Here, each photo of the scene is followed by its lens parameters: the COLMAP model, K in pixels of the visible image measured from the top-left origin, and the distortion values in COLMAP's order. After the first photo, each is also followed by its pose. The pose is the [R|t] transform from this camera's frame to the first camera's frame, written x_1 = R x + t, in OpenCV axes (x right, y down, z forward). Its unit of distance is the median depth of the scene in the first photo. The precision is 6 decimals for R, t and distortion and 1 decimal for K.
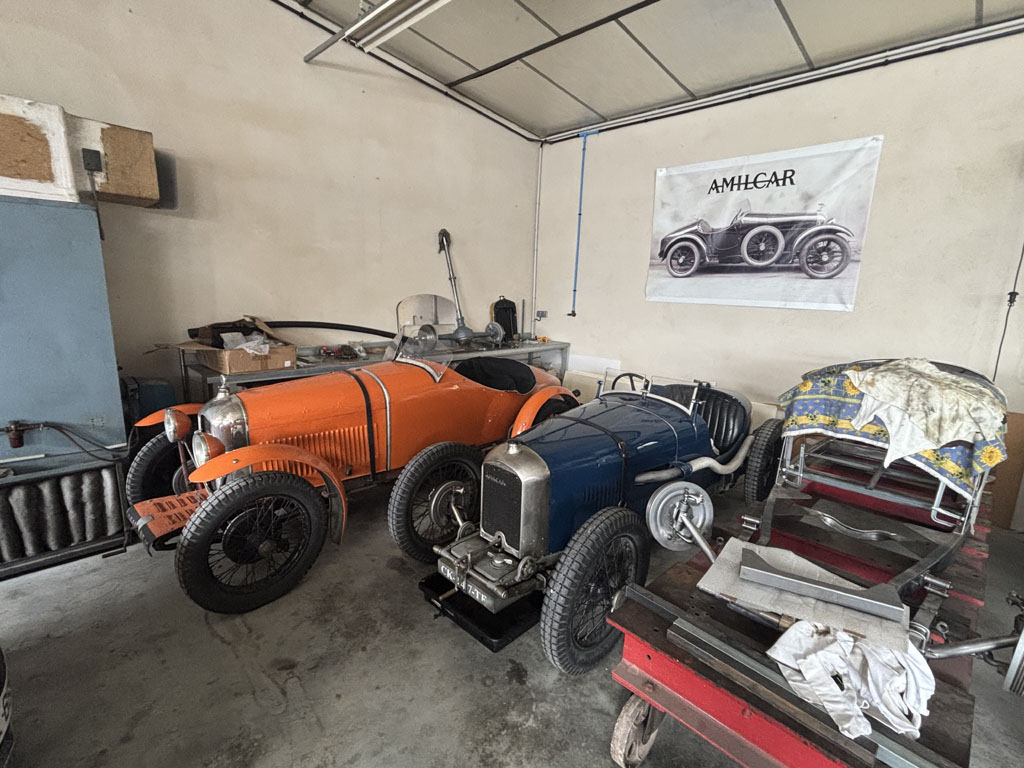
lens RADIAL K [[476.6, 0, 511.3], [0, 476.6, 383.1], [0, 0, 1]] dist [0.024766, -0.001290]
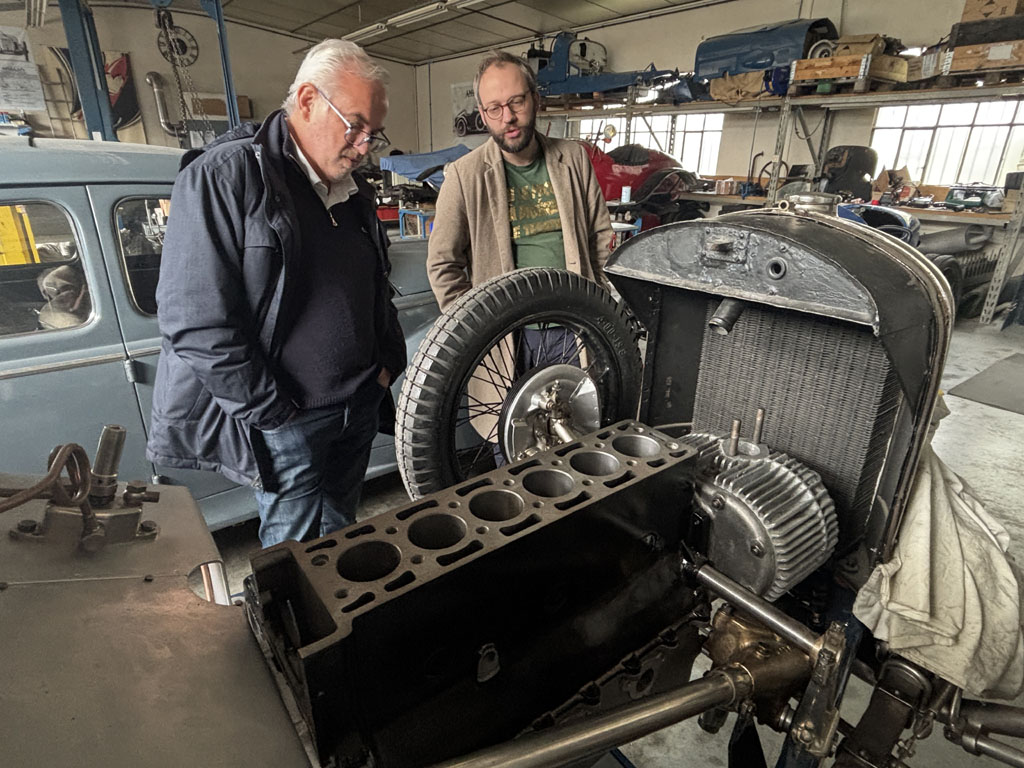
lens RADIAL K [[582.6, 0, 513.1], [0, 582.6, 377.2], [0, 0, 1]] dist [-0.007663, 0.004121]
pose [[0.988882, 0.034970, -0.144531, 1.719831], [-0.011868, 0.987414, 0.157711, 0.746127], [0.148227, -0.154243, 0.976851, -2.920044]]
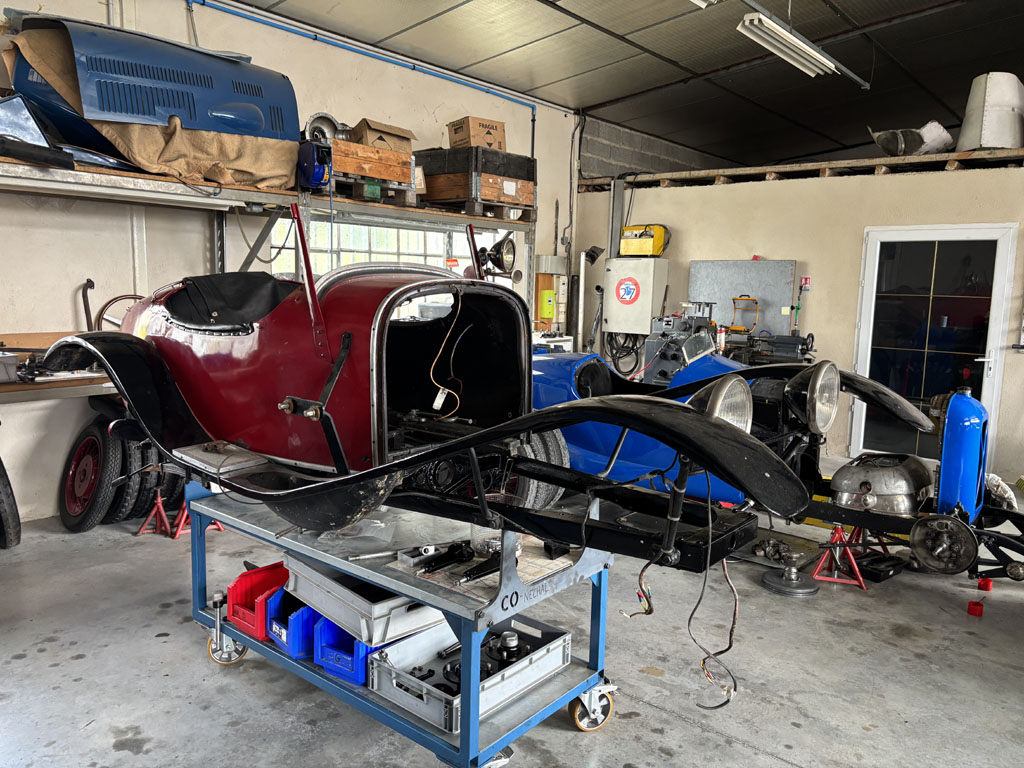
lens RADIAL K [[774.8, 0, 503.5], [0, 774.8, 388.3], [0, 0, 1]] dist [0.053629, -0.053842]
pose [[-0.070760, -0.169870, 0.982923, 0.664935], [0.185754, 0.965912, 0.180303, 0.221365], [-0.980045, 0.195340, -0.036794, -0.759403]]
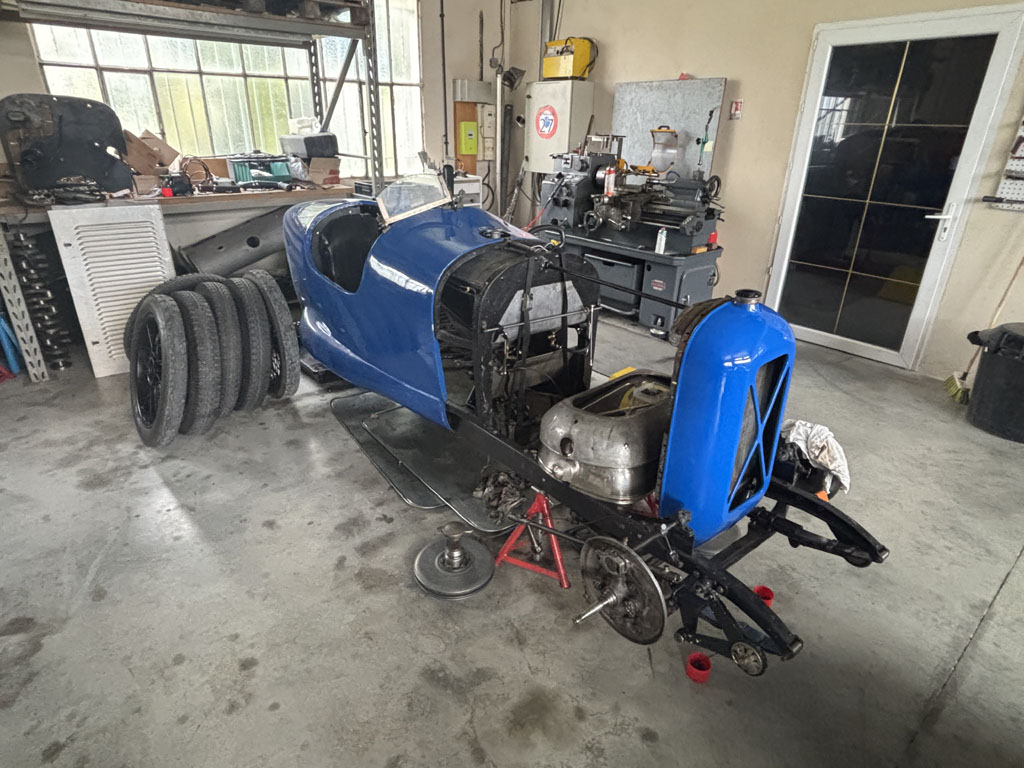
lens RADIAL K [[582.6, 0, 510.2], [0, 582.6, 379.0], [0, 0, 1]] dist [-0.007663, 0.004121]
pose [[0.104367, -0.426087, 0.898642, 1.416539], [0.194332, 0.894896, 0.401741, 0.432249], [-0.975368, 0.132707, 0.176200, -1.464985]]
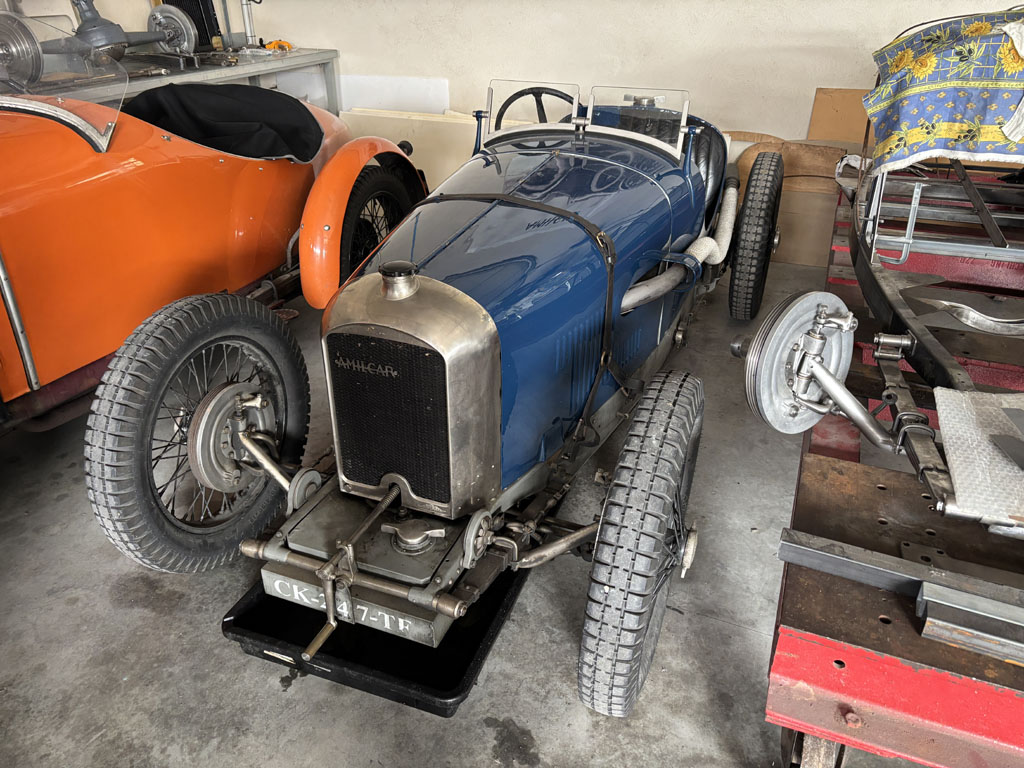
lens RADIAL K [[774.8, 0, 514.9], [0, 774.8, 388.2], [0, 0, 1]] dist [0.053629, -0.053842]
pose [[0.915280, -0.217201, 0.339244, -0.127238], [0.105185, 0.941827, 0.319214, 0.013989], [-0.388843, -0.256487, 0.884882, 0.289270]]
